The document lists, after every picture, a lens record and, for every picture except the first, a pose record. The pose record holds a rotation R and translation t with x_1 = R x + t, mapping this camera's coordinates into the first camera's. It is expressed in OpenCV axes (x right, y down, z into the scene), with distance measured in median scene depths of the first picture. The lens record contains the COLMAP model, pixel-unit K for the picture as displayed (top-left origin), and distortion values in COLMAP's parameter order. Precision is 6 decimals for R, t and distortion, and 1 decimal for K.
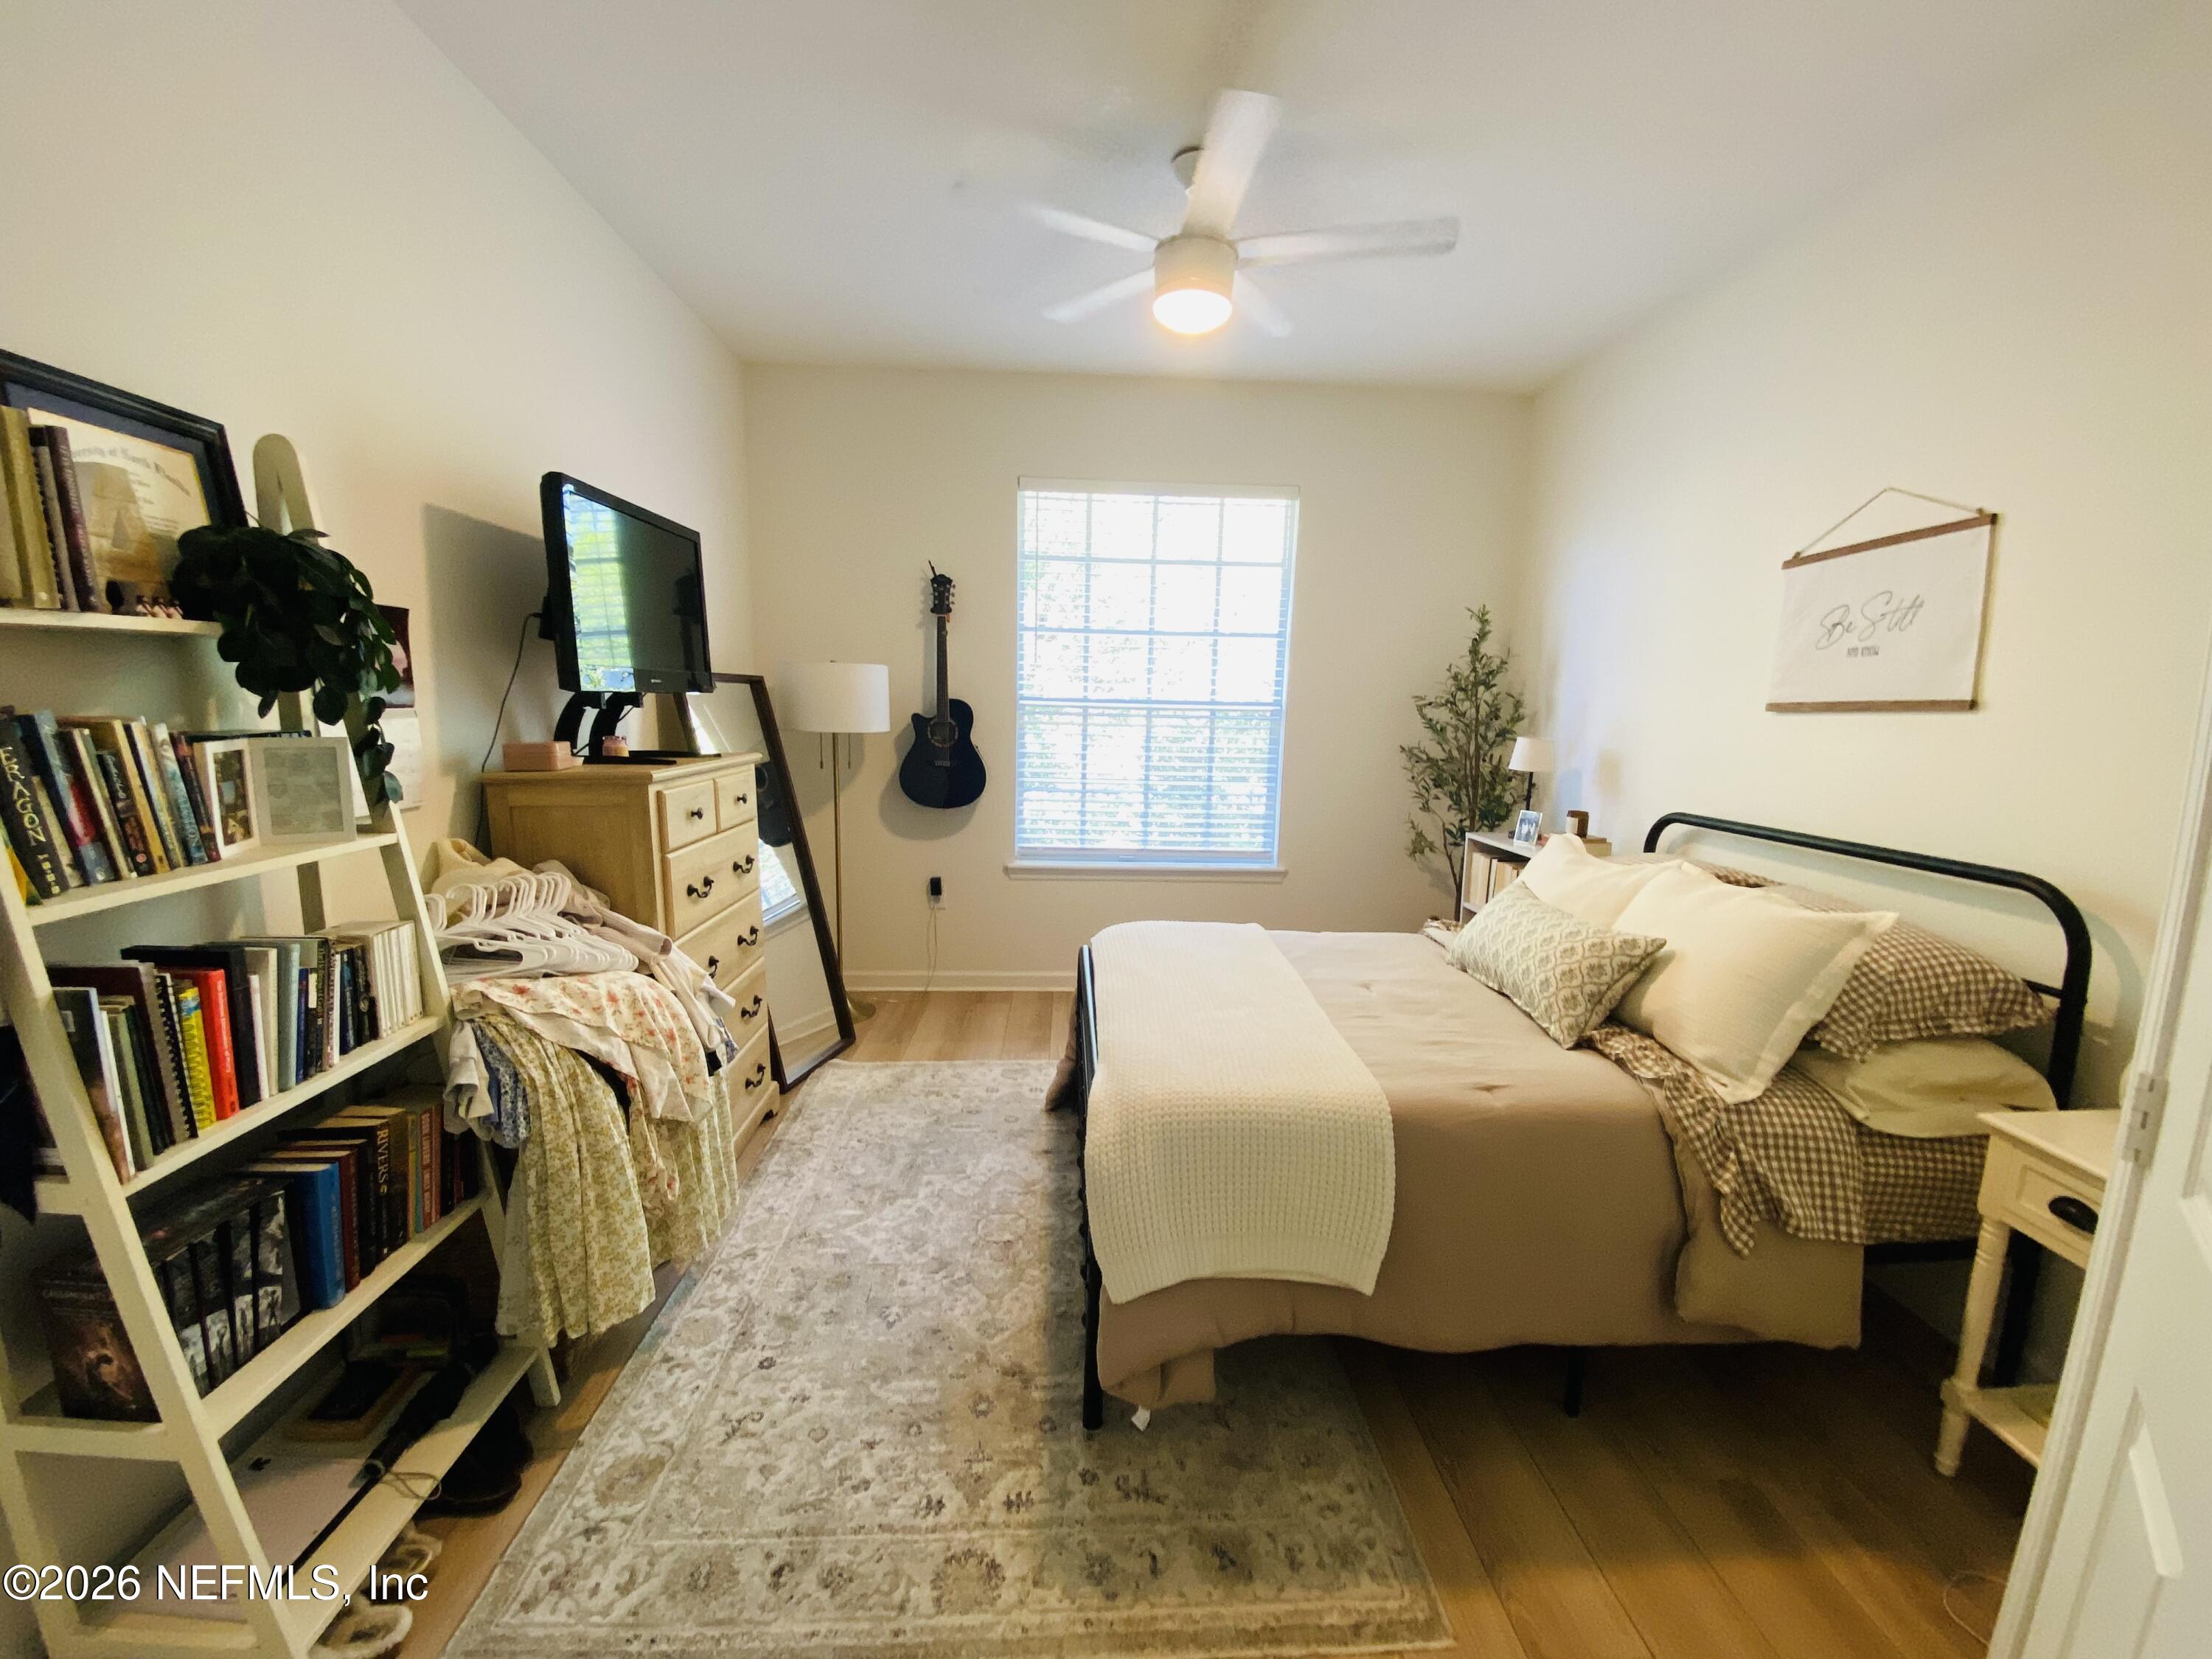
lens RADIAL K [[897.6, 0, 1111.8], [0, 897.6, 838.0], [0, 0, 1]] dist [-0.006063, -0.001809]
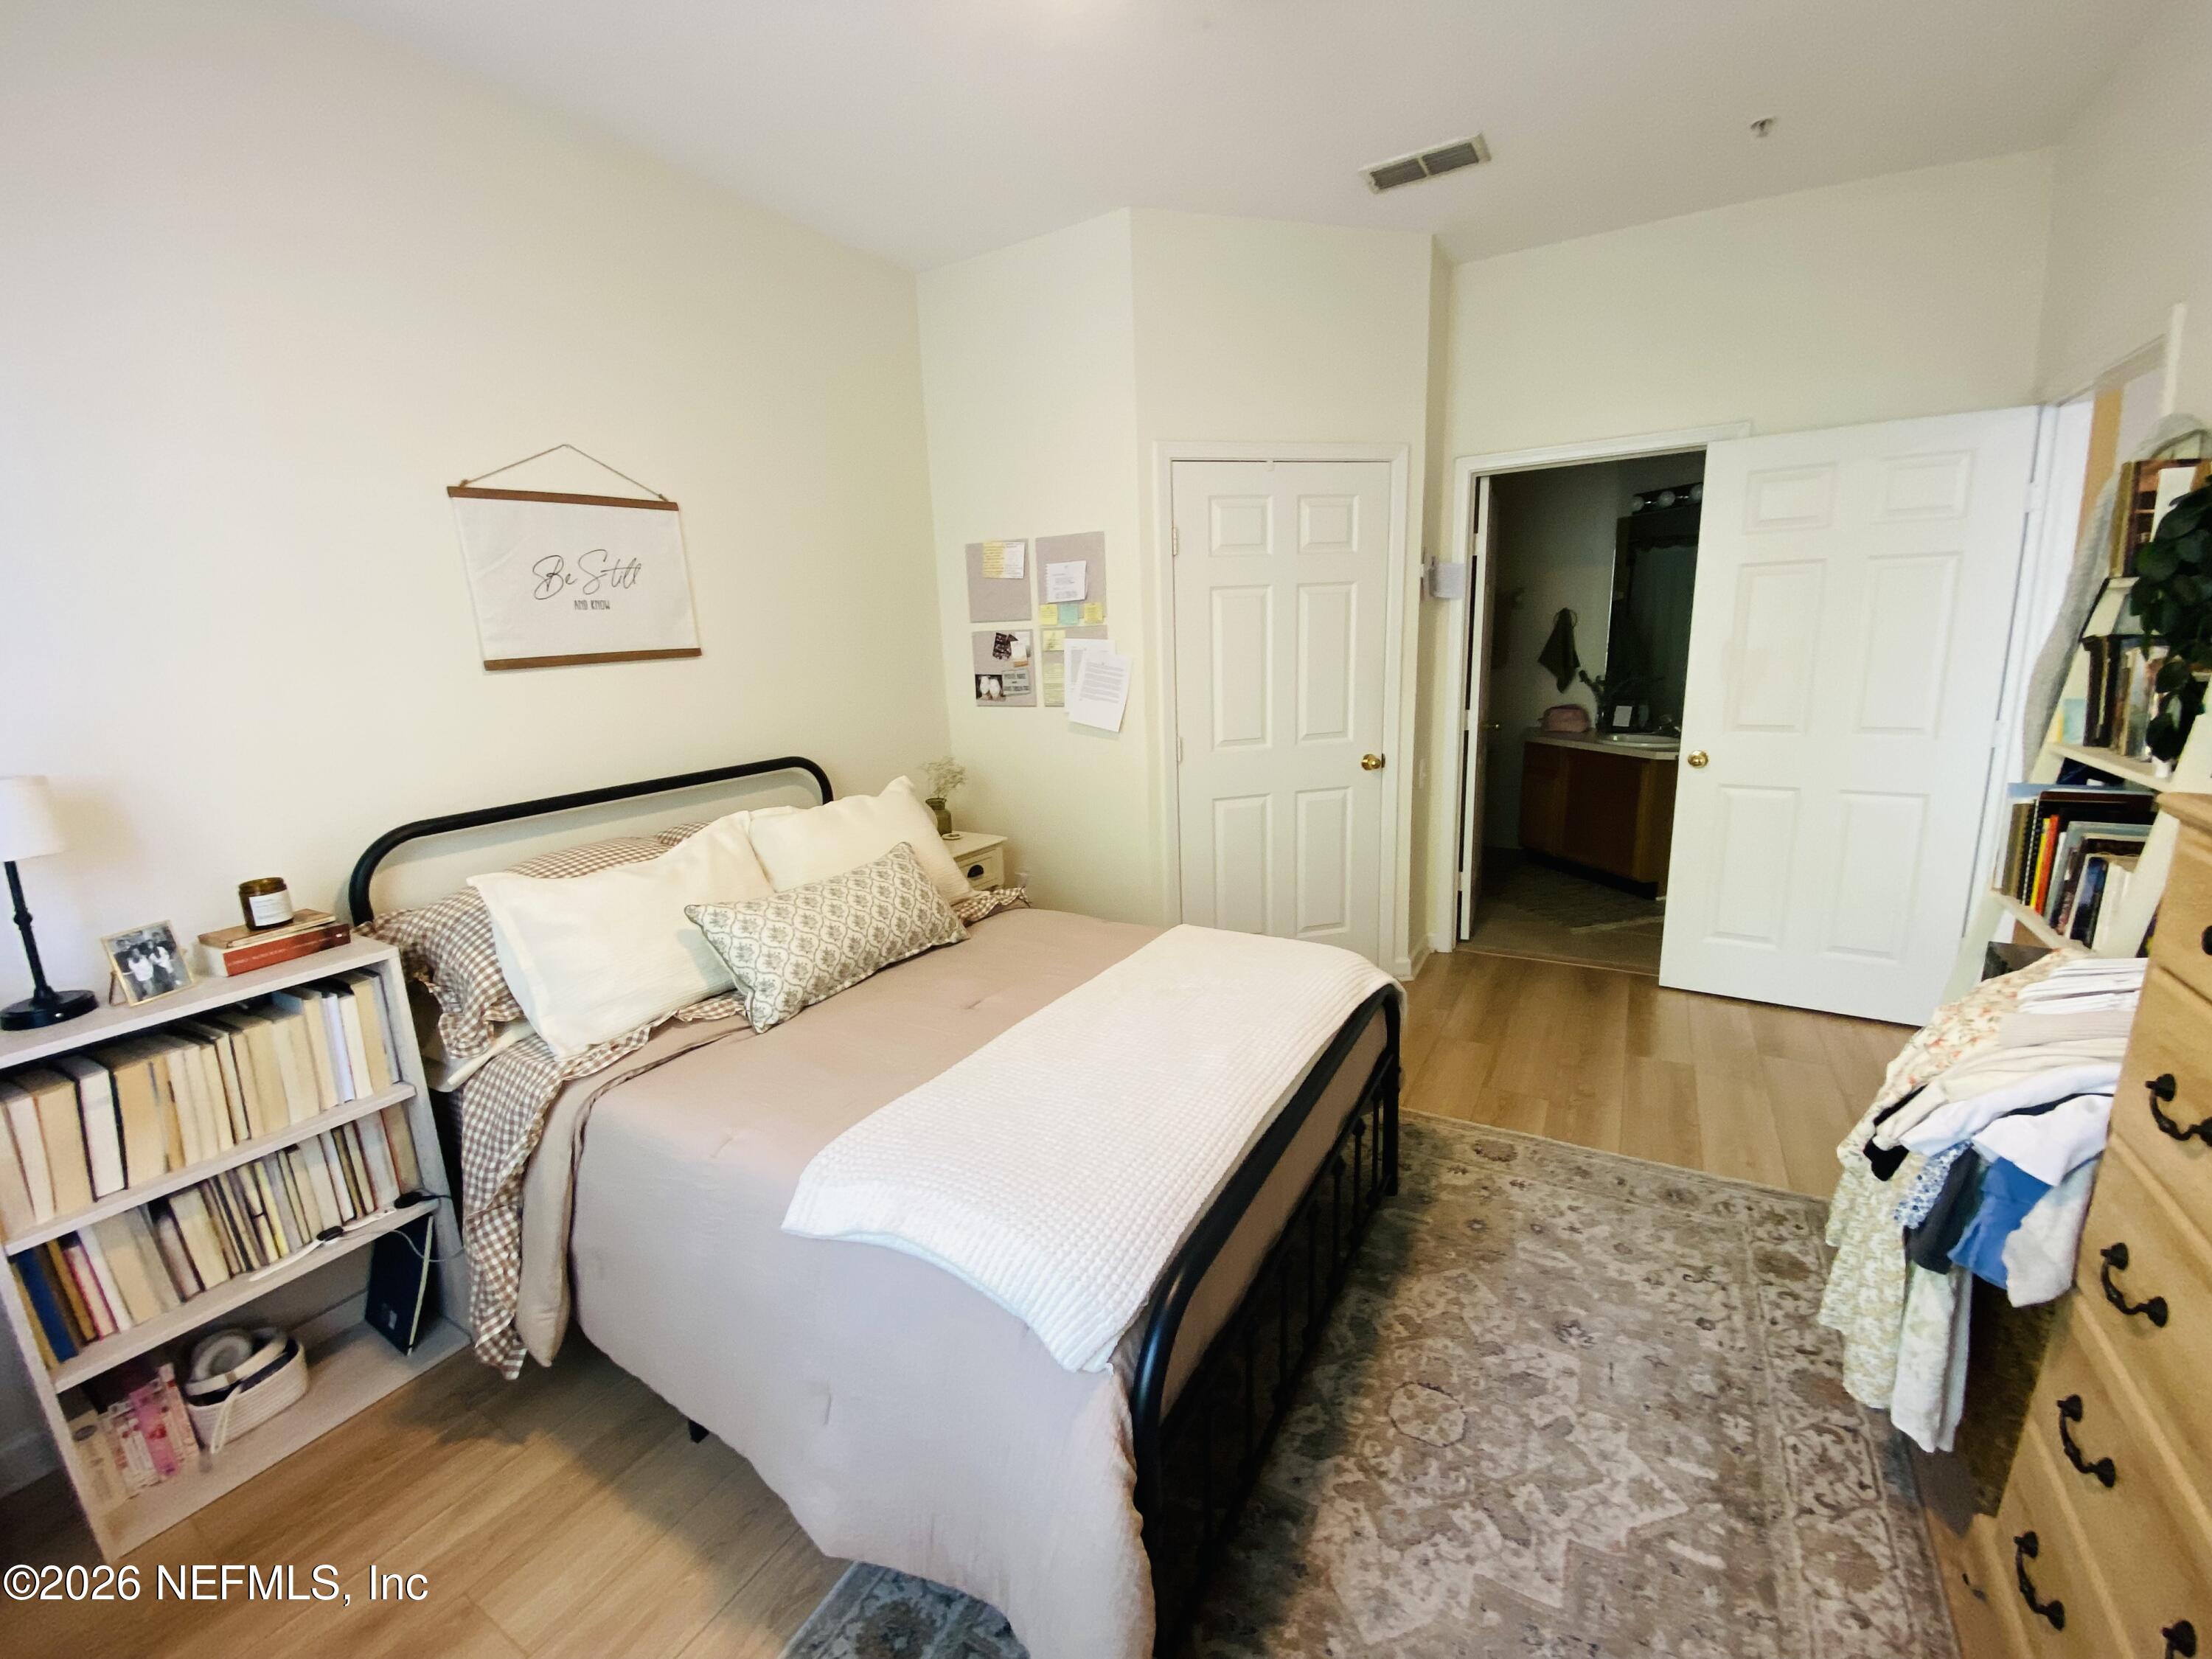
lens RADIAL K [[897.6, 0, 1114.3], [0, 897.6, 828.3], [0, 0, 1]] dist [-0.006063, -0.001809]
pose [[-0.844315, -0.099239, 0.526578, -0.276585], [0.105232, 0.932857, 0.344535, -0.293914], [-0.525413, 0.346309, -0.777182, 1.778373]]
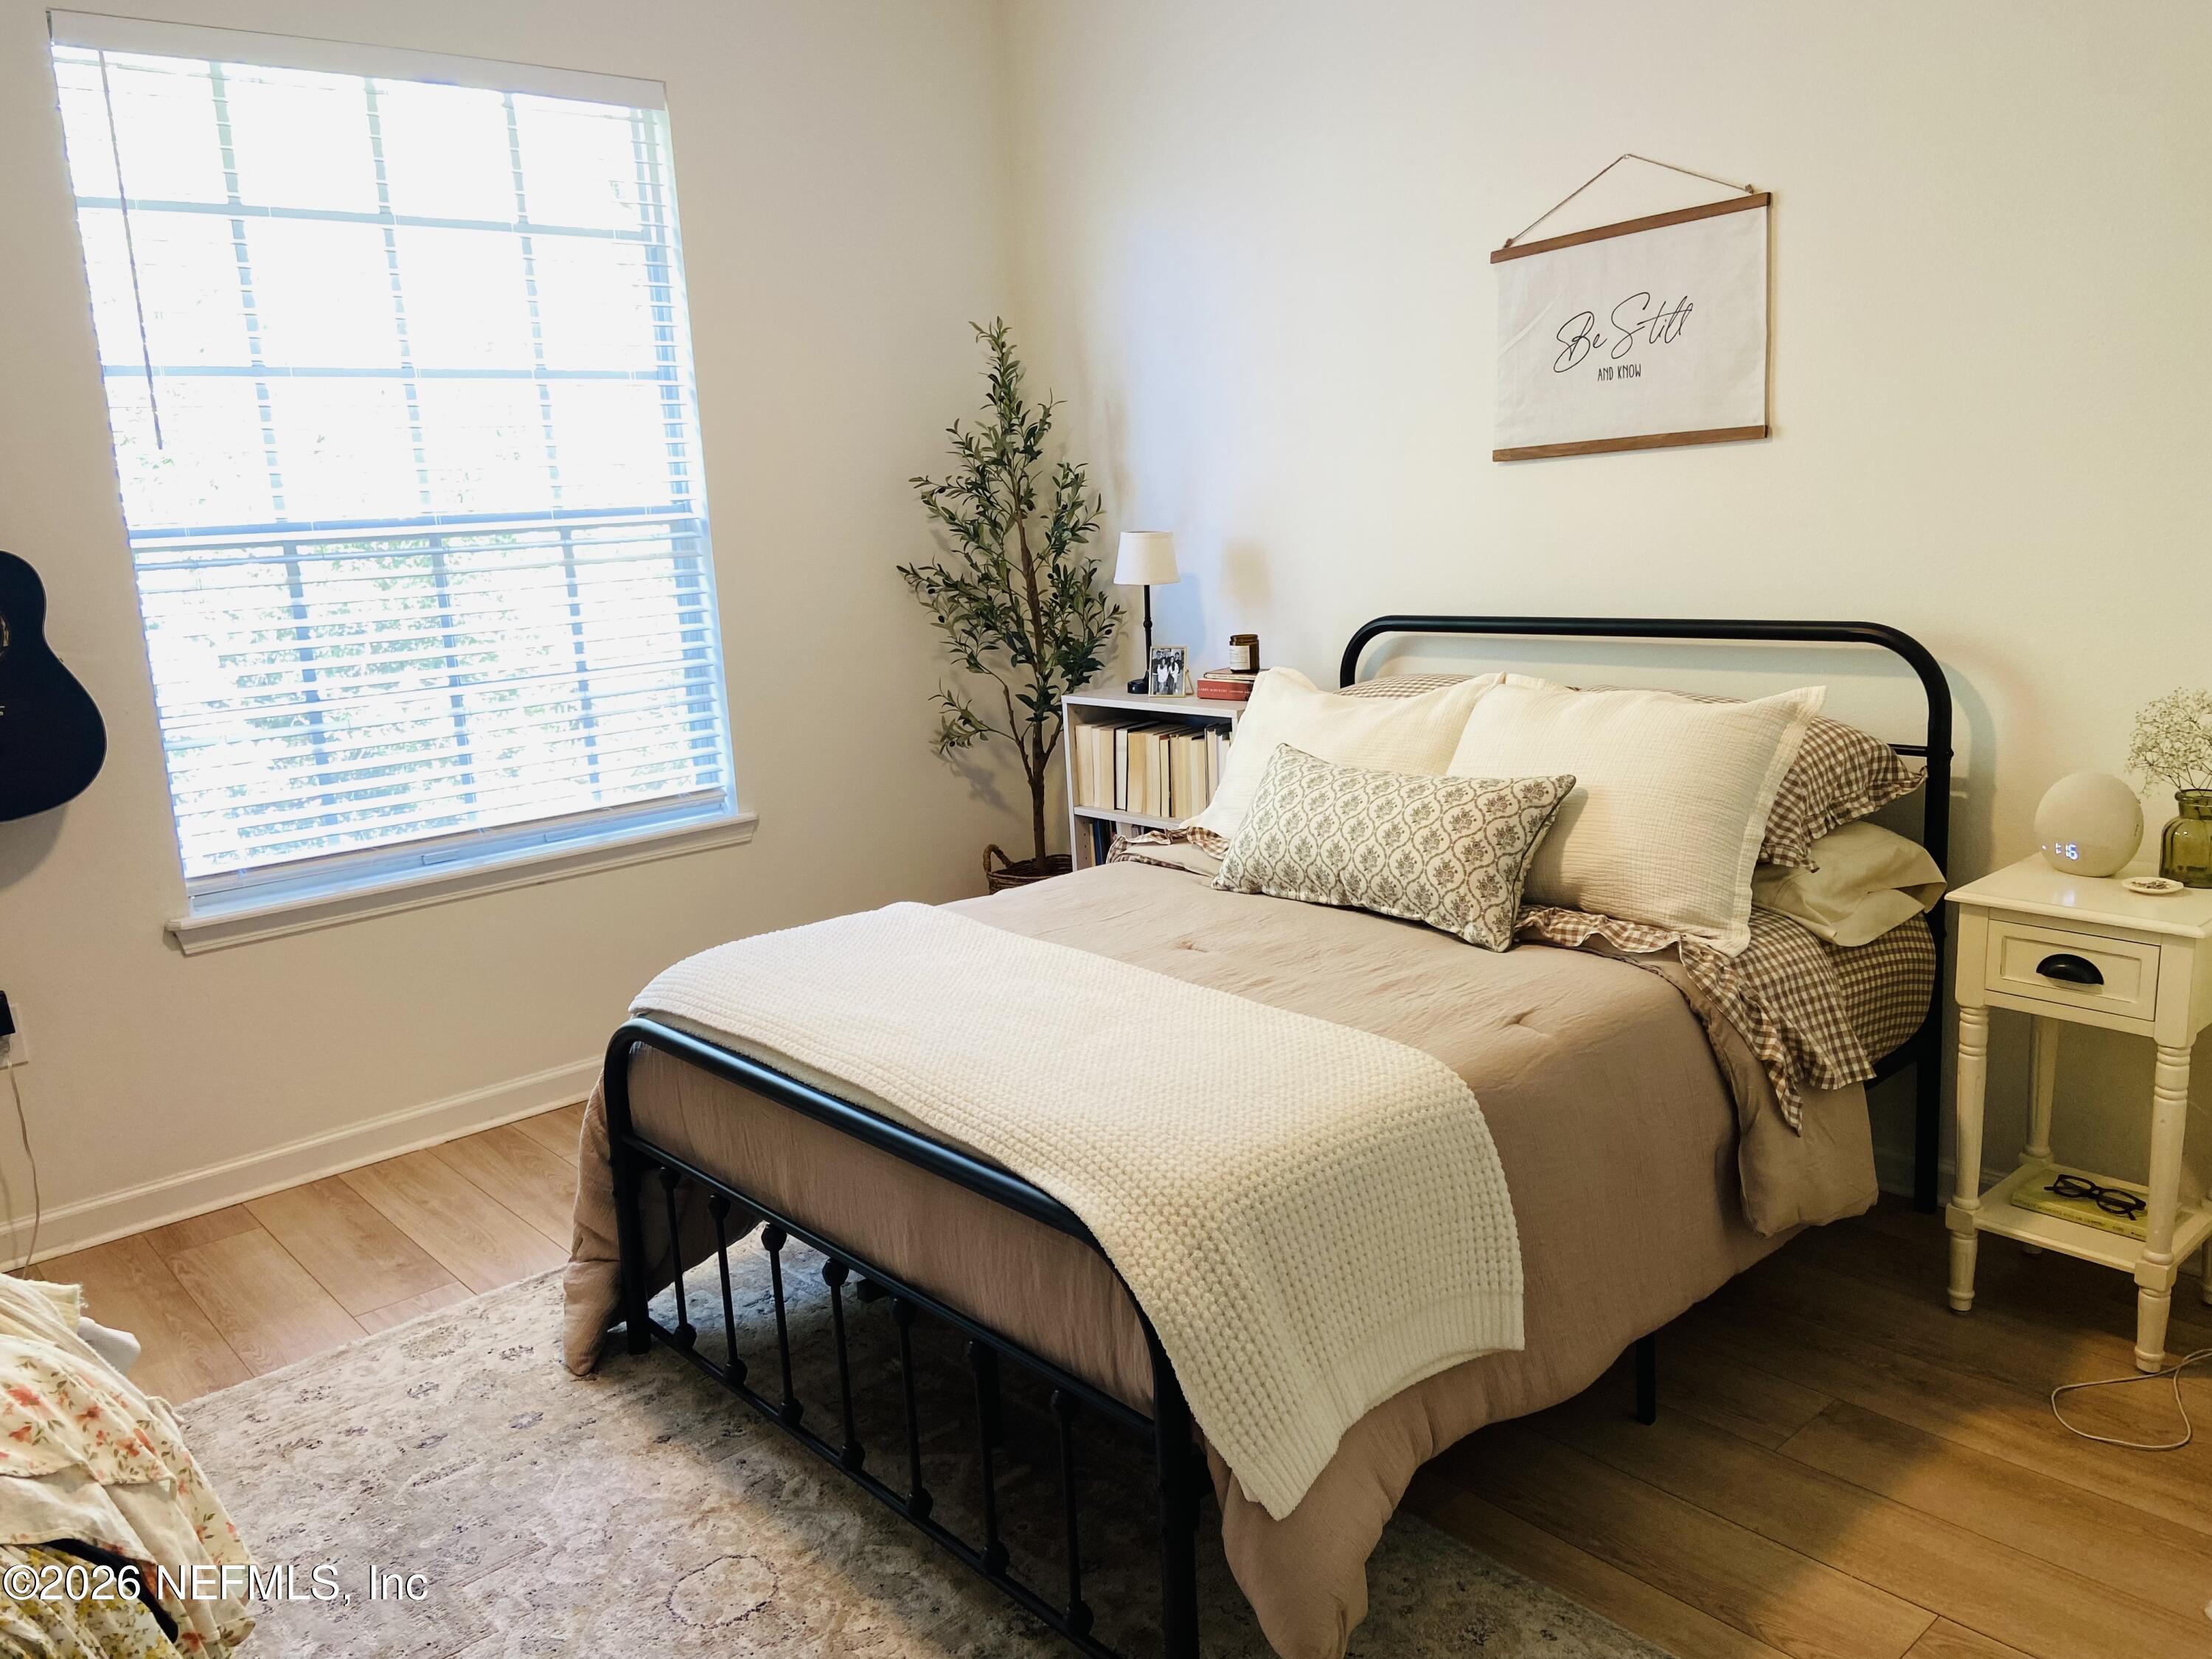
lens RADIAL K [[1676.0, 0, 1099.1], [0, 1676.0, 834.9], [0, 0, 1]] dist [0.055261, -0.000613]
pose [[0.771124, -0.189857, 0.607718, -0.531166], [0.163760, 0.981535, 0.098849, -0.038745], [-0.615264, 0.023295, 0.787977, 0.149012]]
